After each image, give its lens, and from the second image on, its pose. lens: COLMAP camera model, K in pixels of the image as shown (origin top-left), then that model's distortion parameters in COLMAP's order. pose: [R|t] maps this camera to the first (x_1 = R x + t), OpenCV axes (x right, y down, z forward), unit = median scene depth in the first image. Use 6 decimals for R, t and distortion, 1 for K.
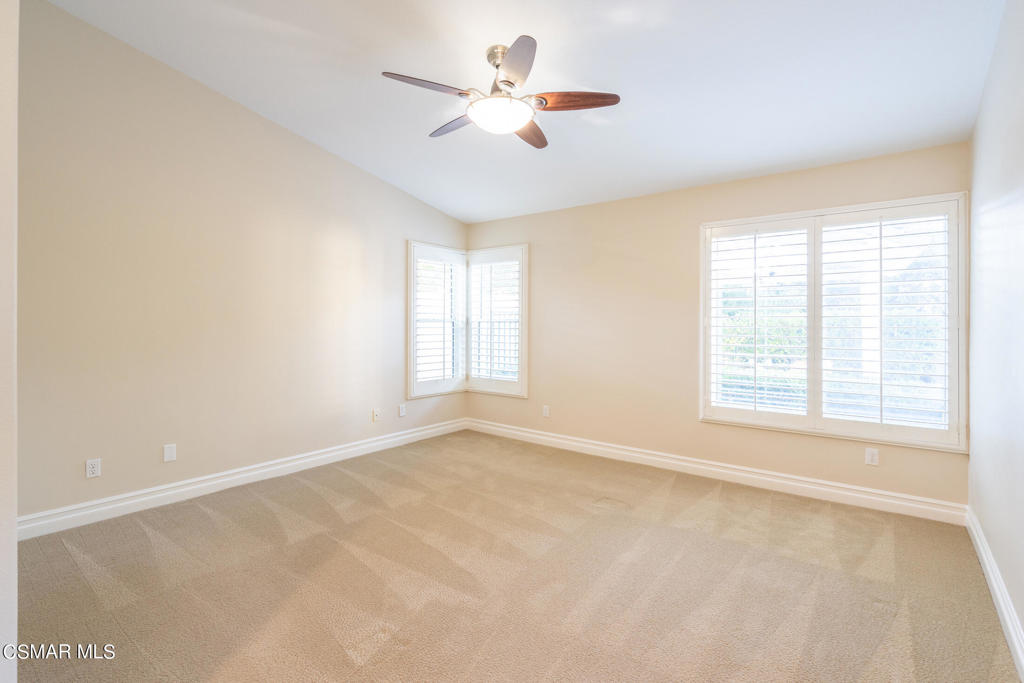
lens RADIAL K [[473.8, 0, 517.0], [0, 473.8, 350.8], [0, 0, 1]] dist [-0.004580, 0.002087]
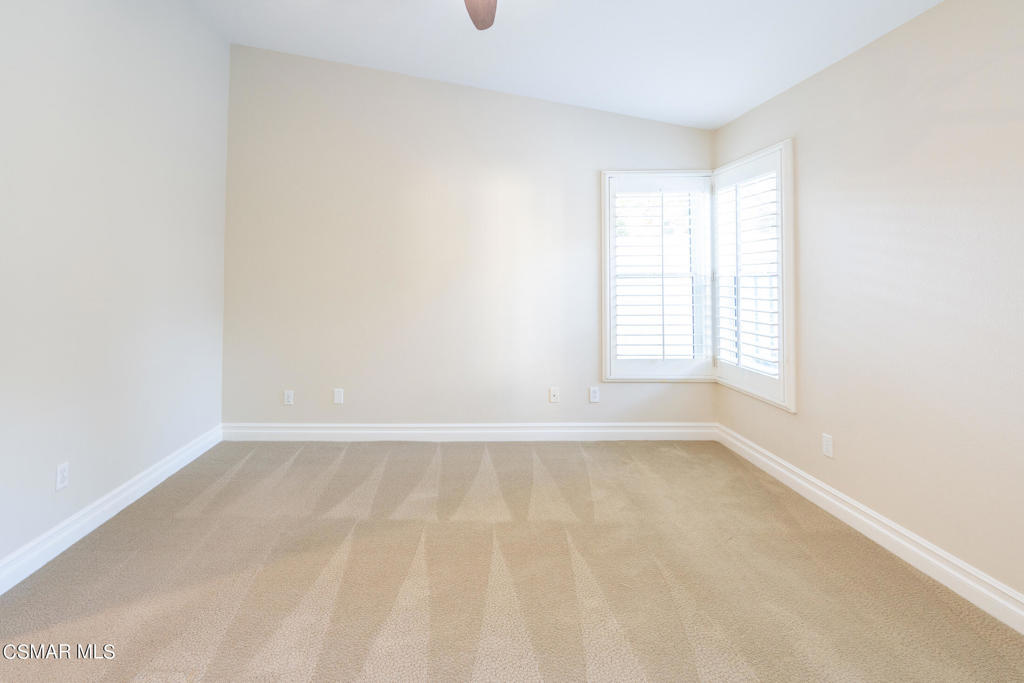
lens RADIAL K [[496.3, 0, 442.6], [0, 496.3, 277.5], [0, 0, 1]] dist [-0.005336, 0.000979]
pose [[0.591596, -0.011401, -0.806154, 0.252136], [-0.036466, 0.998498, -0.040882, -0.019912], [0.805409, 0.053583, 0.590292, 0.321607]]
